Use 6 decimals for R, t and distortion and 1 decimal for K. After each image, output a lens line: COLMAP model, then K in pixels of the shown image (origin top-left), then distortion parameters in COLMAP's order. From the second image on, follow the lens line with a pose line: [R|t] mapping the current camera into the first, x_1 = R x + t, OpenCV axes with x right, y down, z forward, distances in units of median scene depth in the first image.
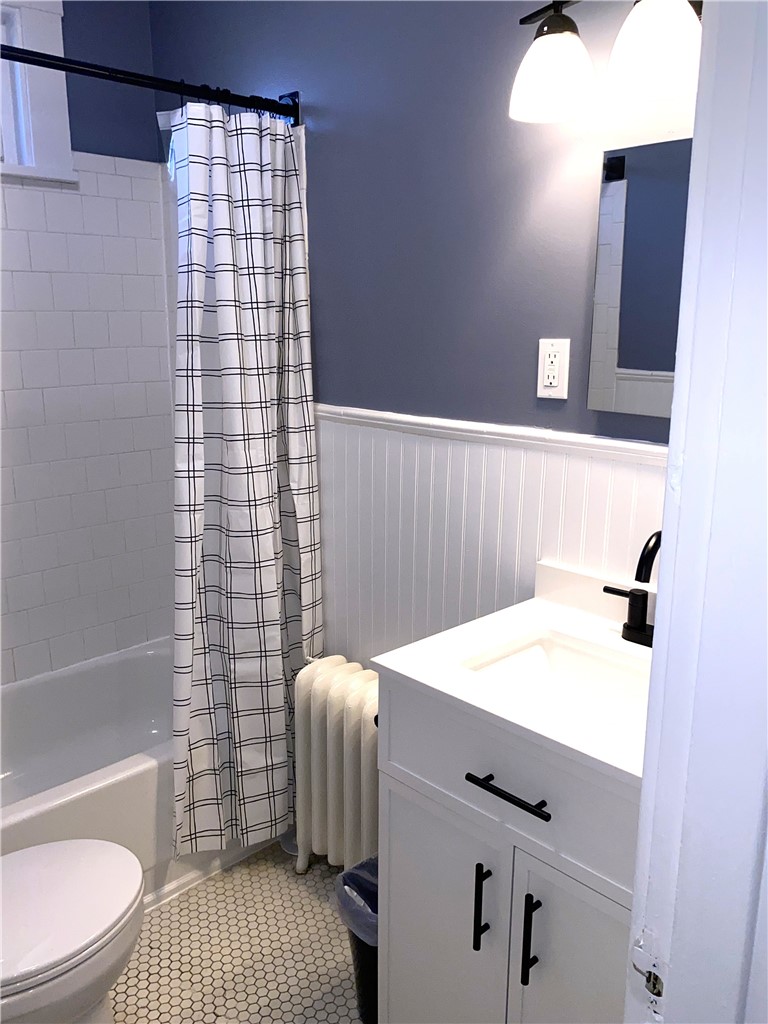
lens RADIAL K [[839.0, 0, 384.0], [0, 839.0, 512.0], [0, 0, 1]] dist [0.051677, -0.109797]
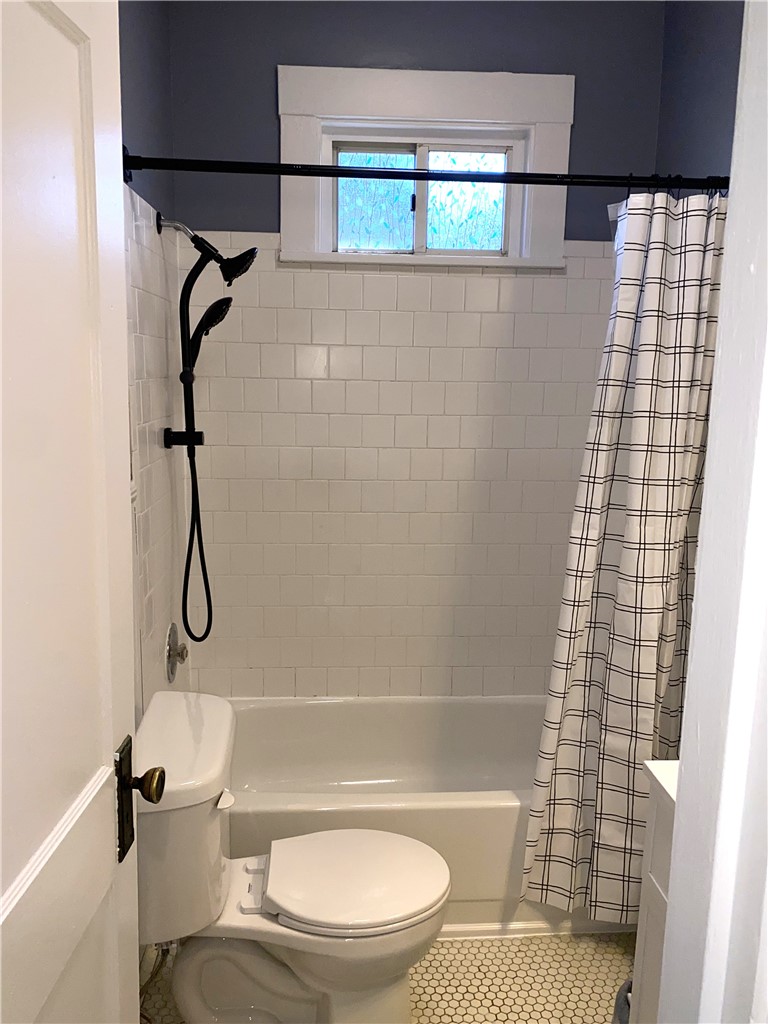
lens RADIAL K [[839.0, 0, 384.0], [0, 839.0, 512.0], [0, 0, 1]] dist [0.051677, -0.109797]
pose [[0.756583, 0.128642, -0.641119, 0.241129], [-0.165807, 0.986156, 0.002205, -0.041479], [0.632527, 0.104634, 0.767438, 0.034472]]
